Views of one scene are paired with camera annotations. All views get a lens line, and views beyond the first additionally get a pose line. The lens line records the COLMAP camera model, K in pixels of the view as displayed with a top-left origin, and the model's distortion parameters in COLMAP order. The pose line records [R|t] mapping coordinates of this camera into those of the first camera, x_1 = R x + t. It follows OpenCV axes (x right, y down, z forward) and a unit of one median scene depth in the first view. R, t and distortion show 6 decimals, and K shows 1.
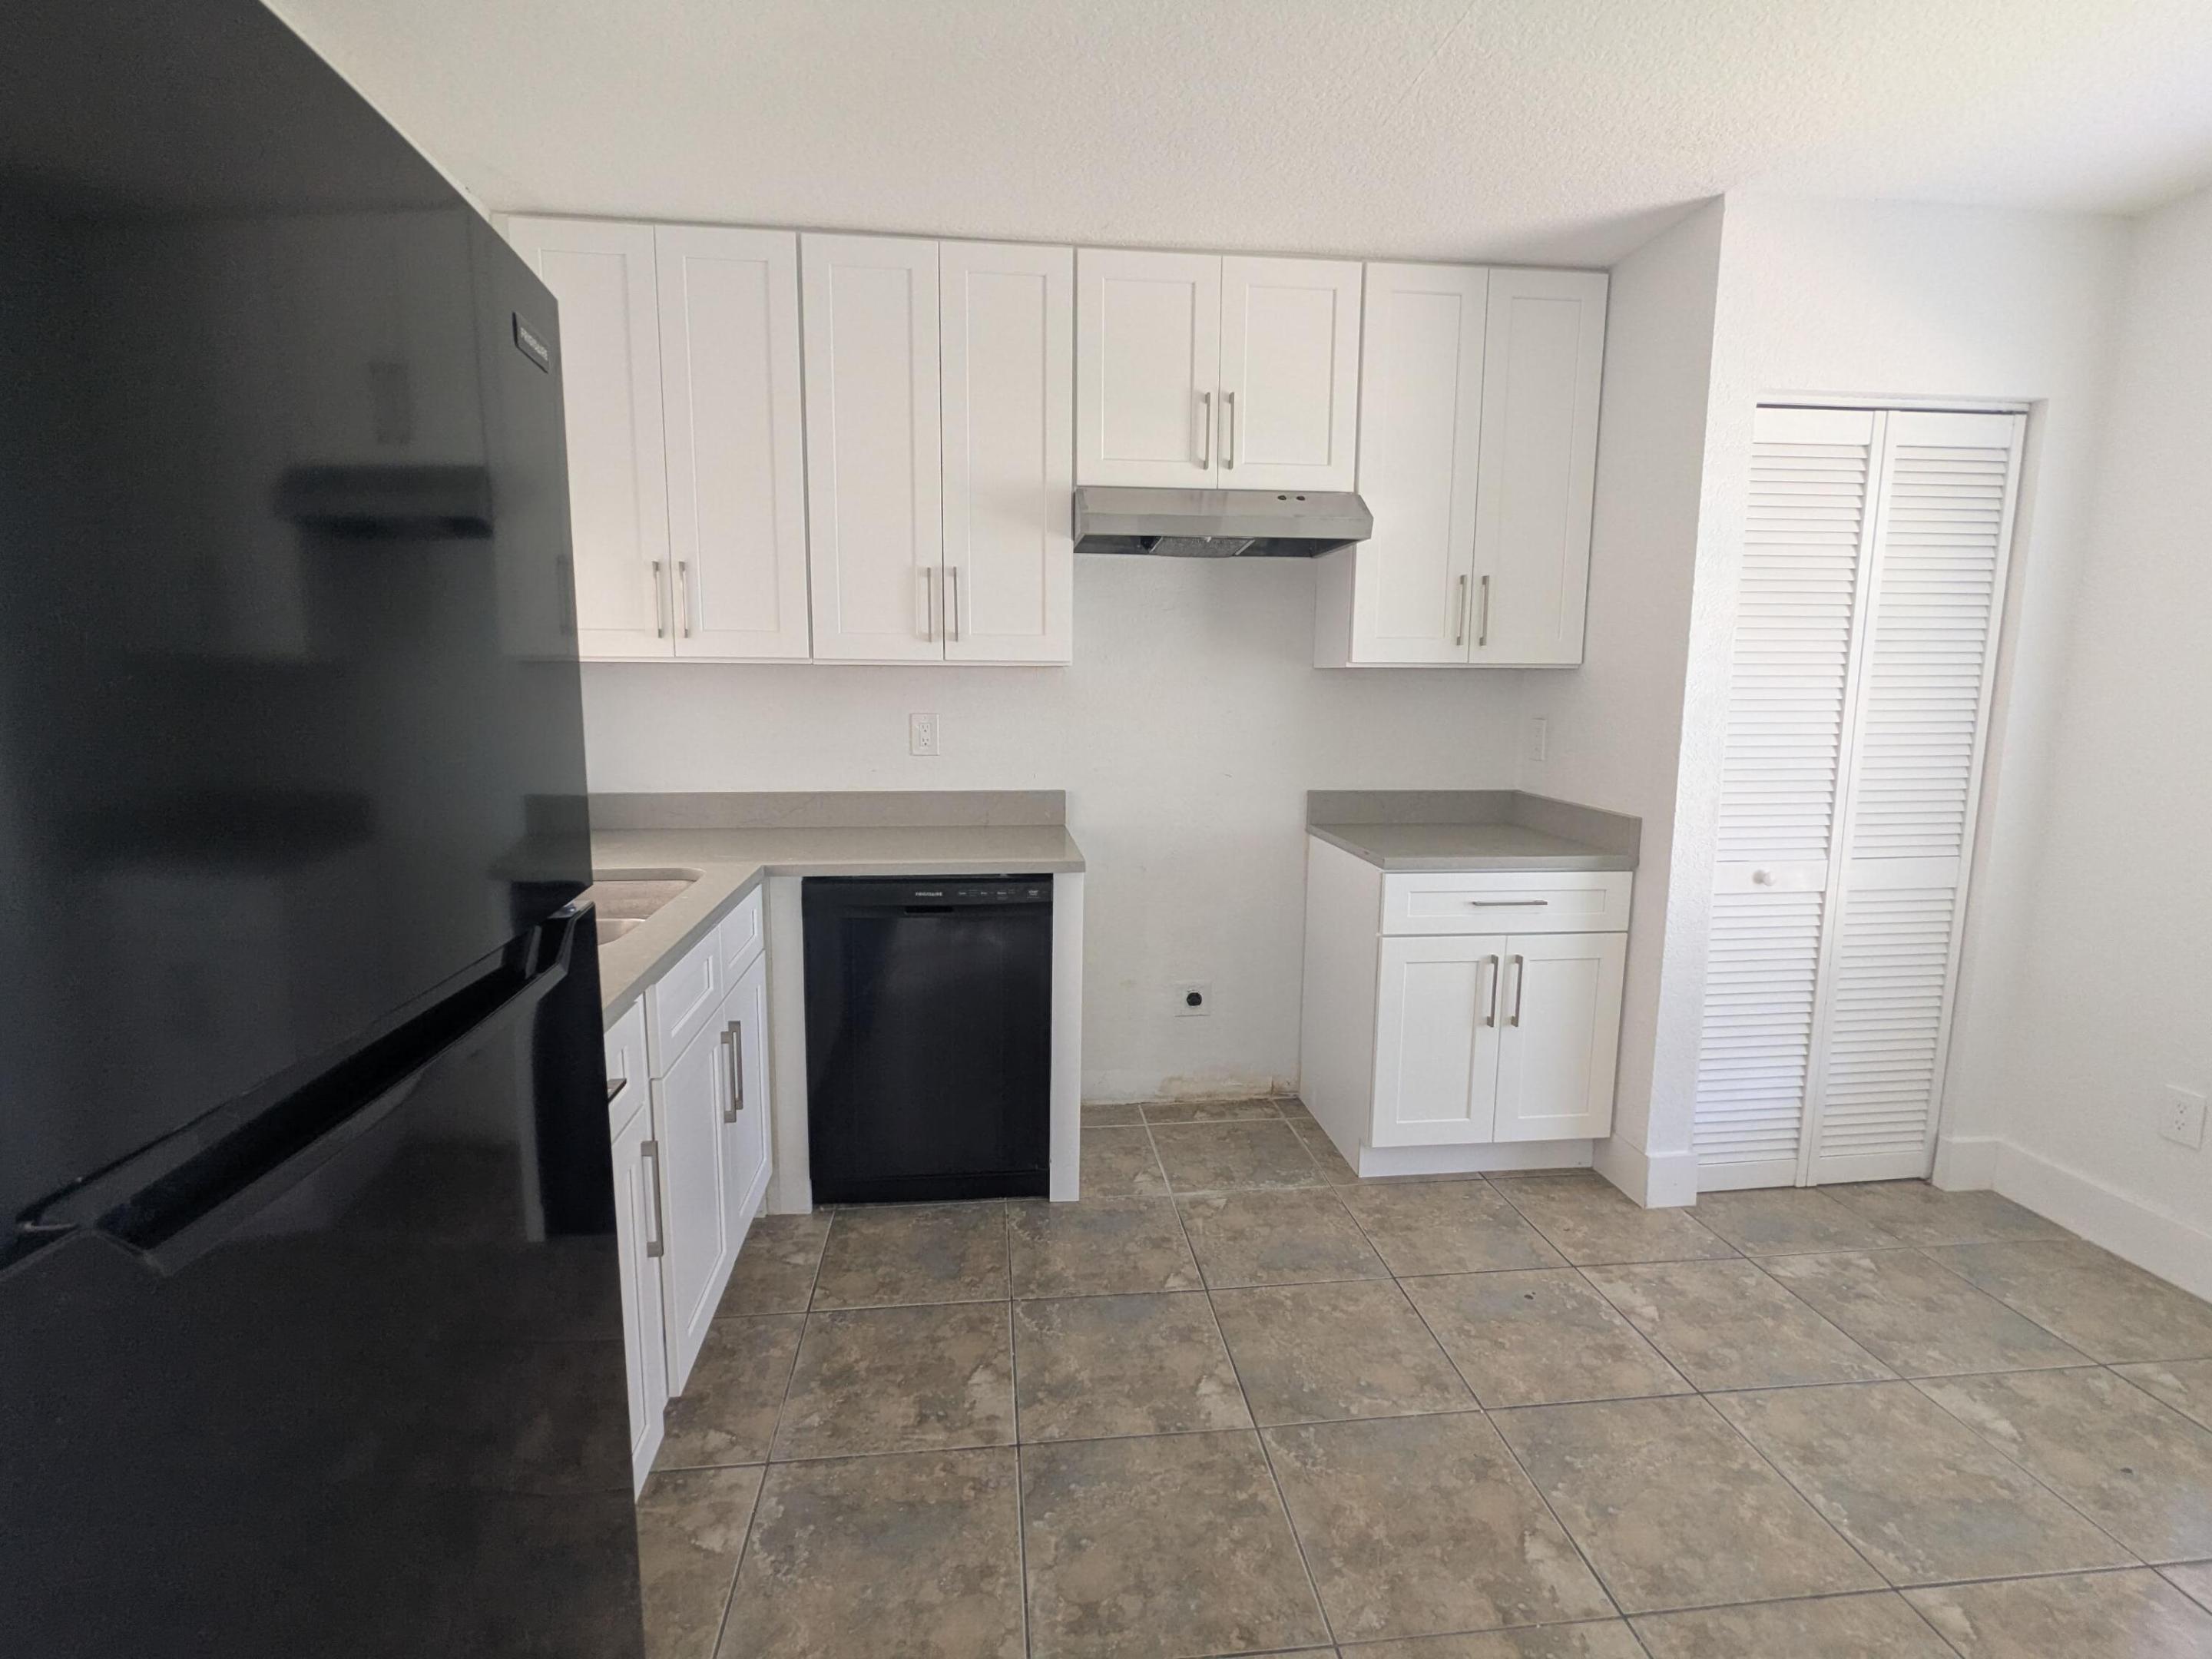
lens RADIAL K [[1051.3, 0, 1106.0], [0, 1051.3, 829.5], [0, 0, 1]] dist [-0.000709, 0.001982]
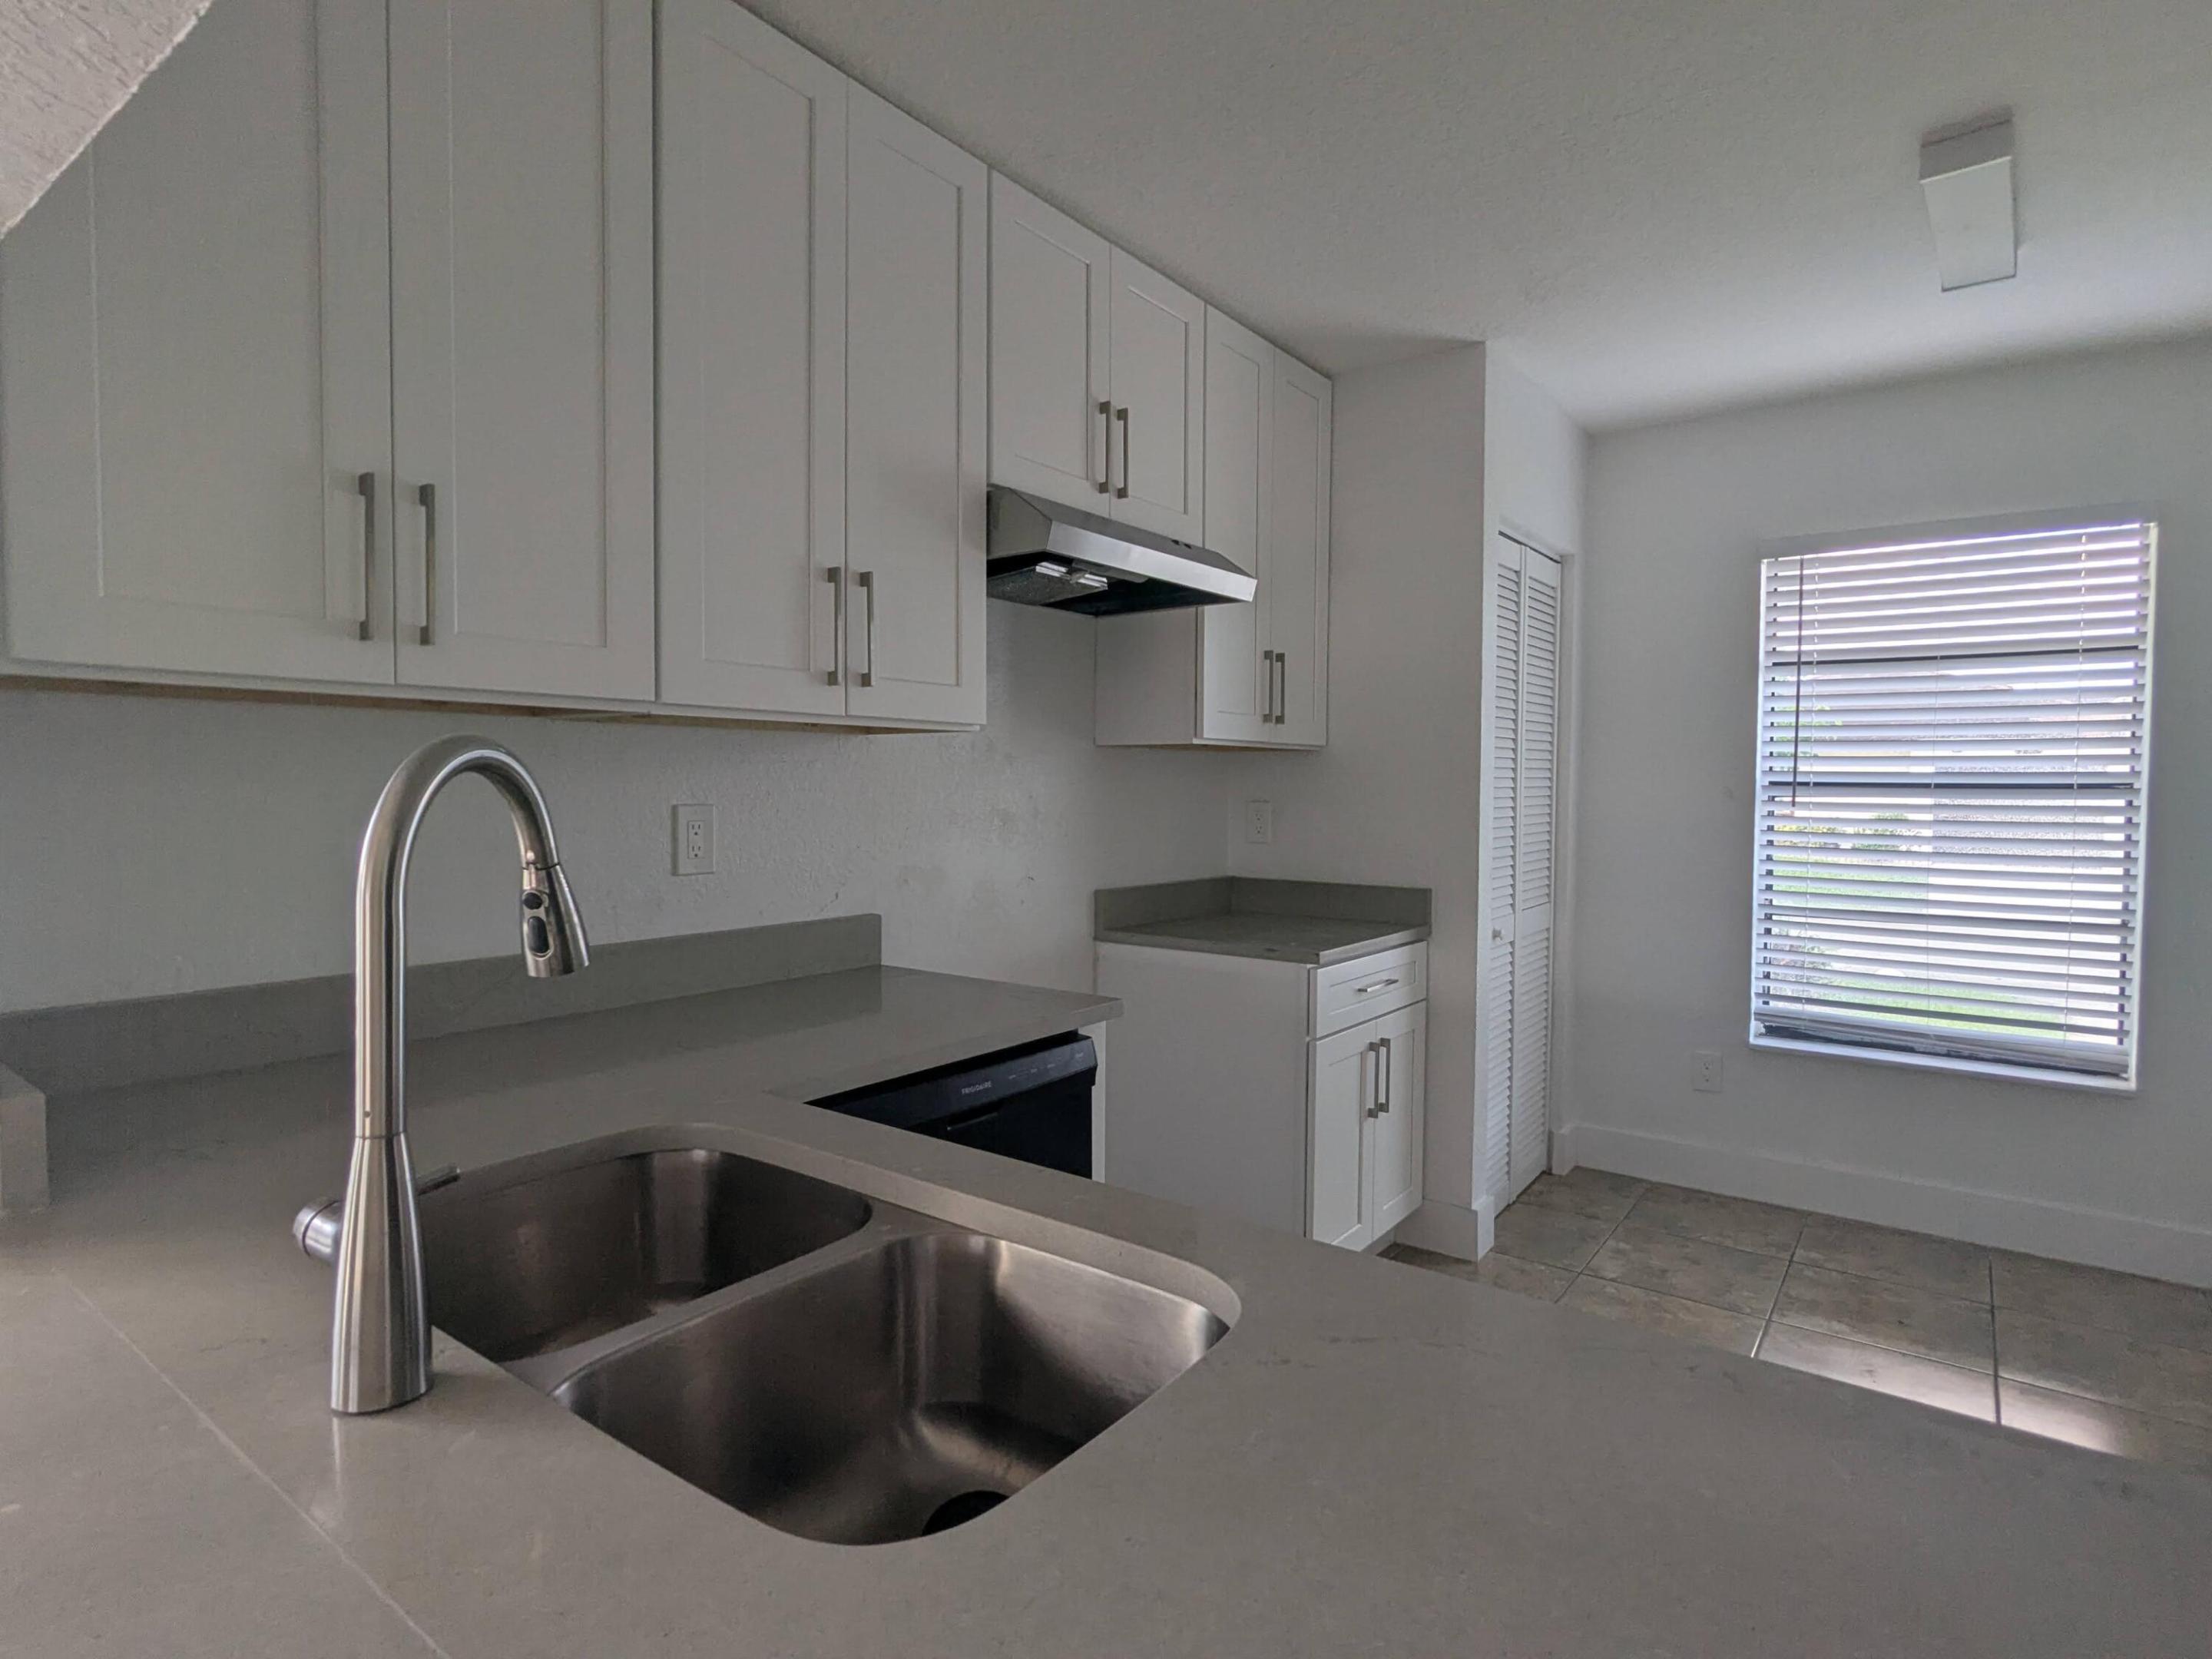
lens RADIAL K [[1164.2, 0, 1106.0], [0, 1164.2, 829.5], [0, 0, 1]] dist [0.001745, 0.000429]
pose [[0.681377, -0.031041, 0.731274, -0.565969], [0.103578, 0.993135, -0.054355, -0.040564], [-0.724567, 0.112780, 0.679914, 0.429193]]
